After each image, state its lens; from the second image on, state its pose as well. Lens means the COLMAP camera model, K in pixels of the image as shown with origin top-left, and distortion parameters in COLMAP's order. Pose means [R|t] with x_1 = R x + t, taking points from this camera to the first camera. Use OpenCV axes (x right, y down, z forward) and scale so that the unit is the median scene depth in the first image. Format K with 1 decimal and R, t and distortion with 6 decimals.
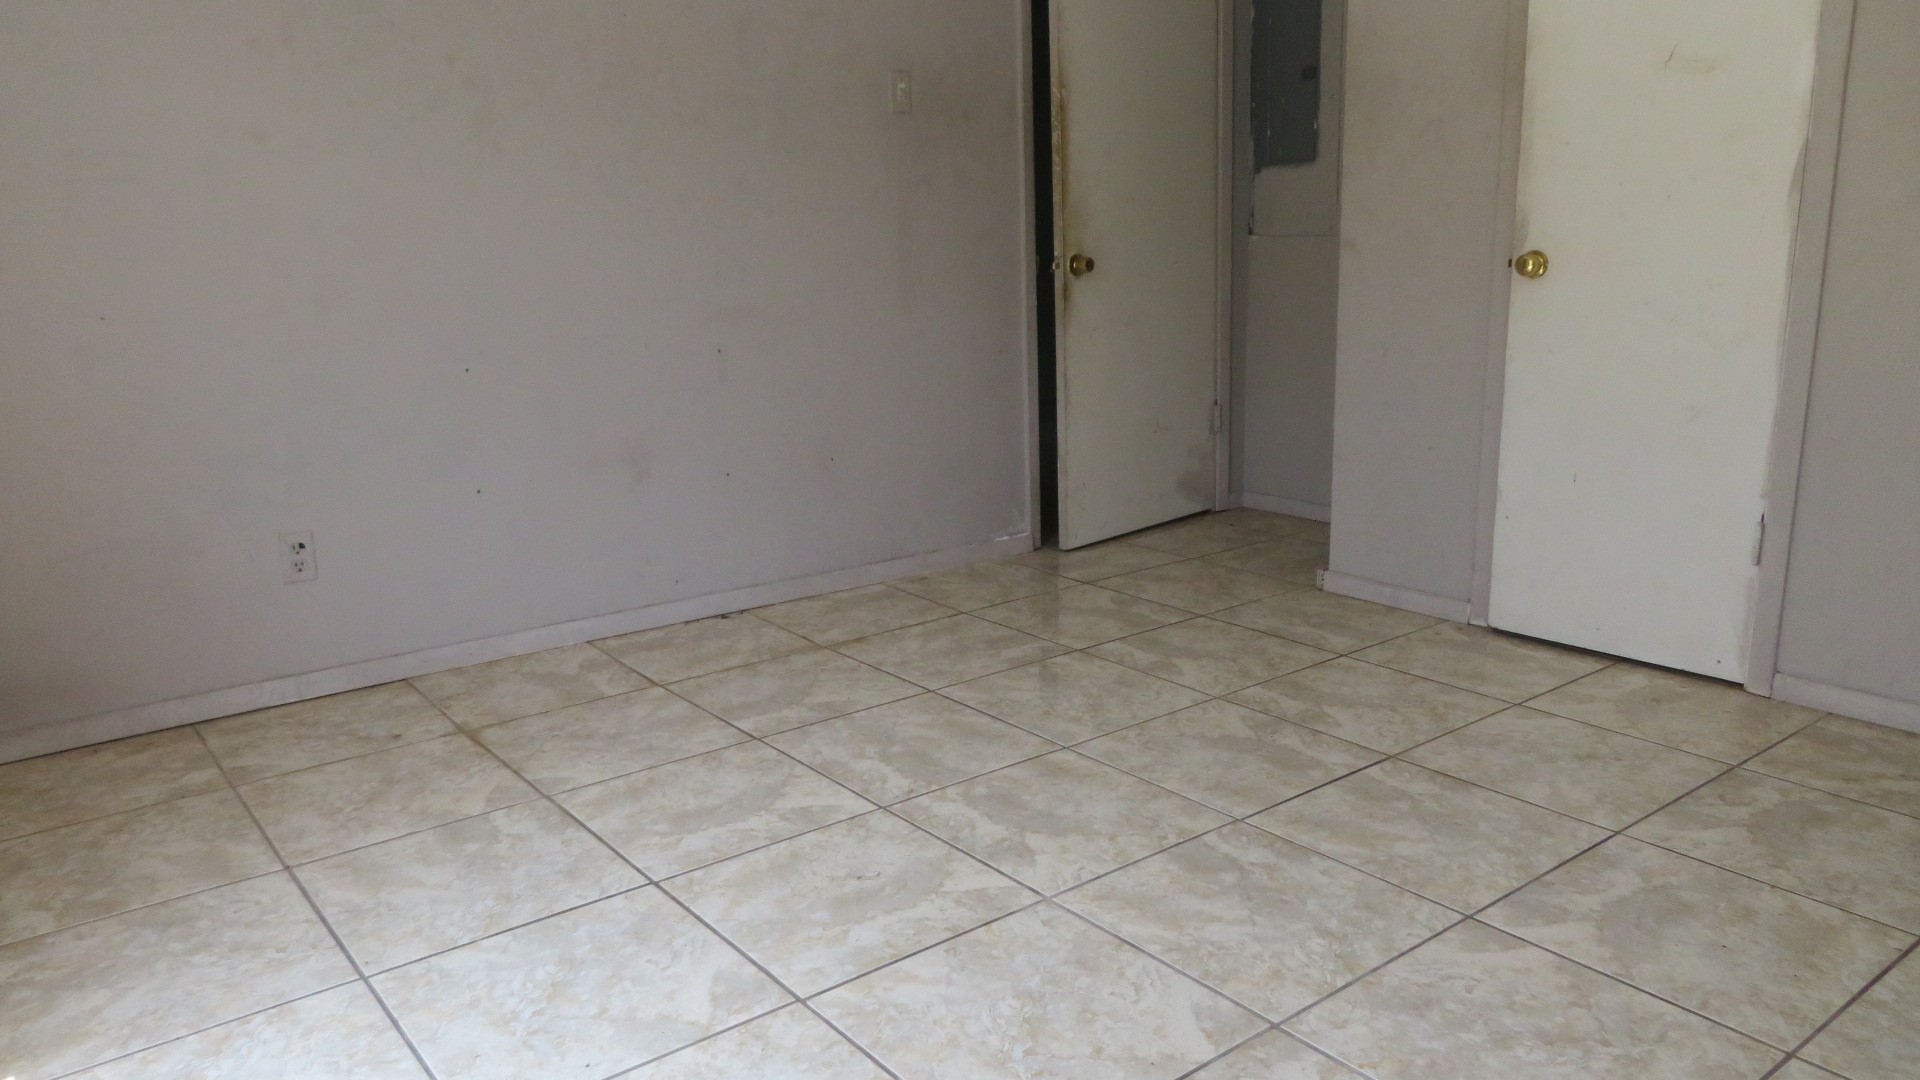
lens RADIAL K [[1367.3, 0, 961.9], [0, 1367.3, 539.5], [0, 0, 1]] dist [-0.002739, -0.004063]
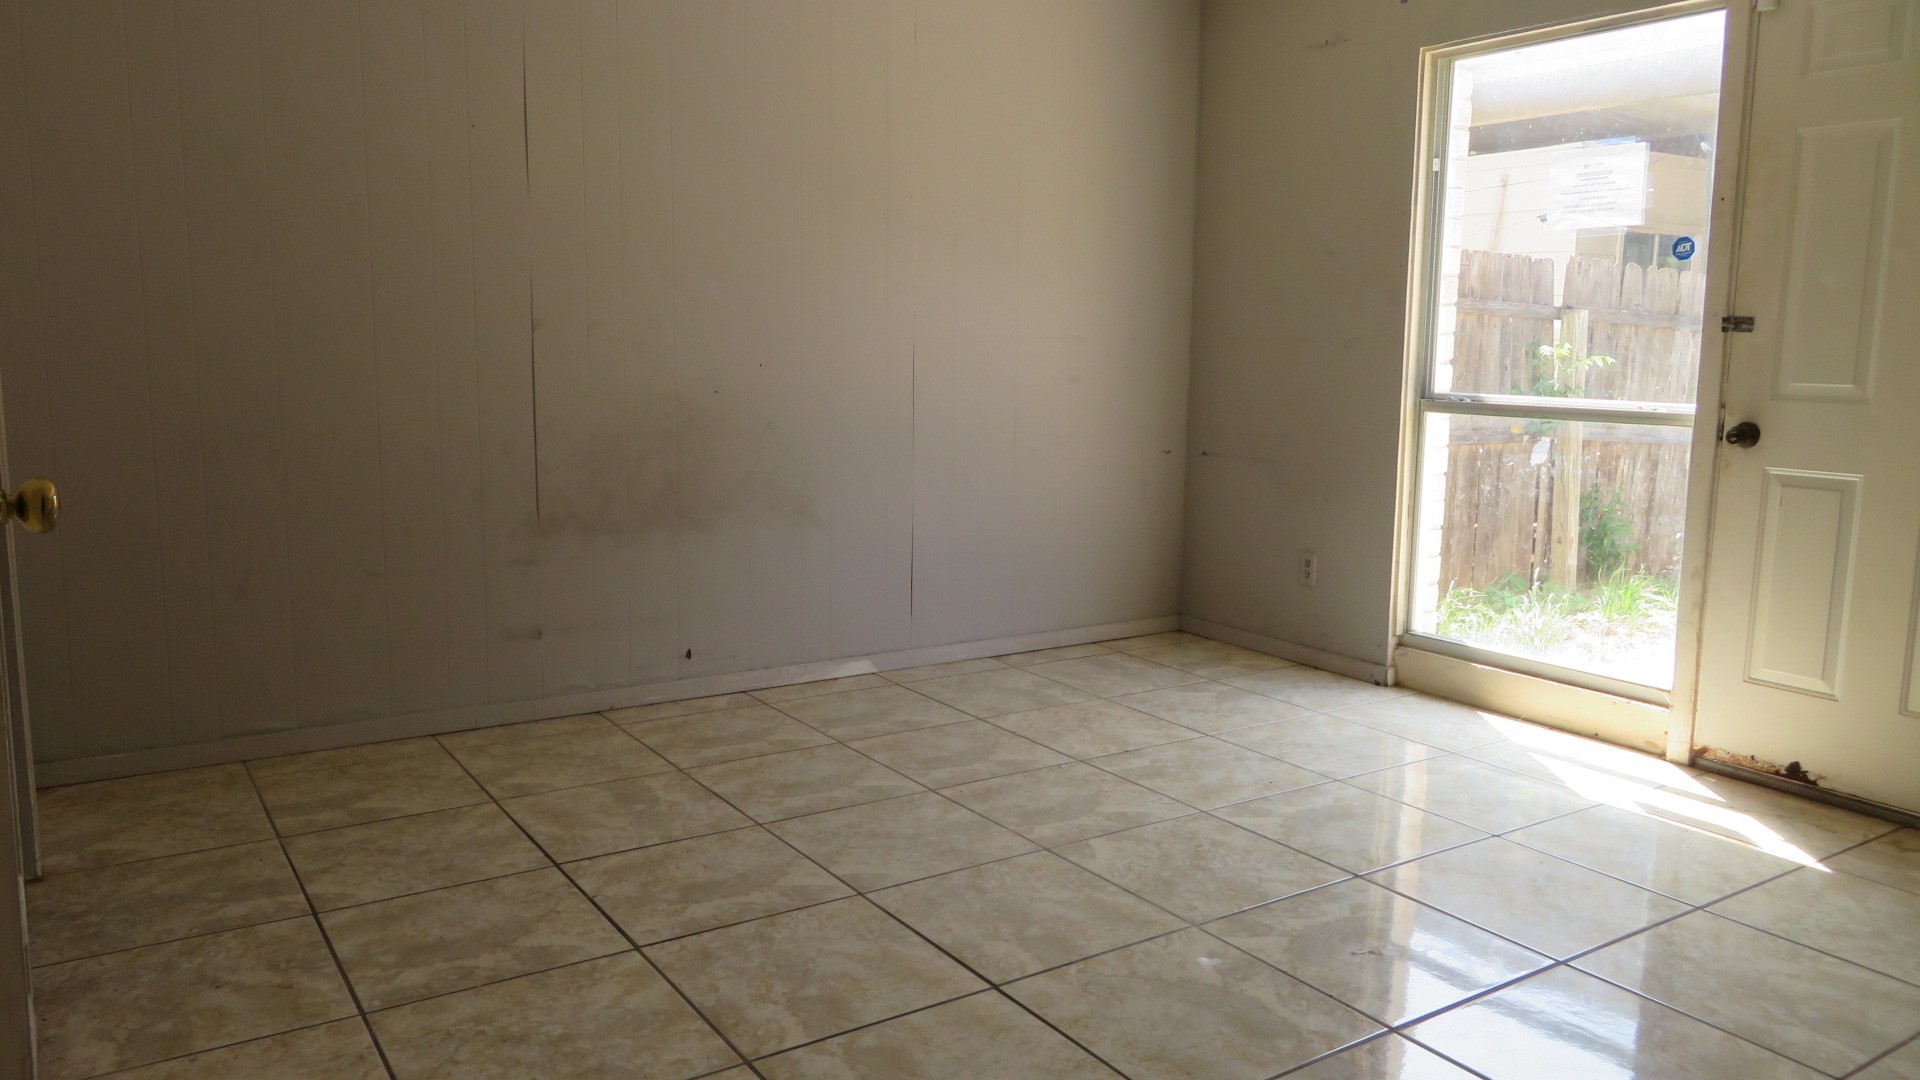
lens RADIAL K [[1367.3, 0, 959.2], [0, 1367.3, 537.0], [0, 0, 1]] dist [-0.002739, -0.004063]
pose [[-0.997136, -0.010679, 0.074874, 0.174522], [0.017696, 0.929561, 0.368244, -0.471229], [-0.073533, 0.368514, -0.926709, 1.919245]]
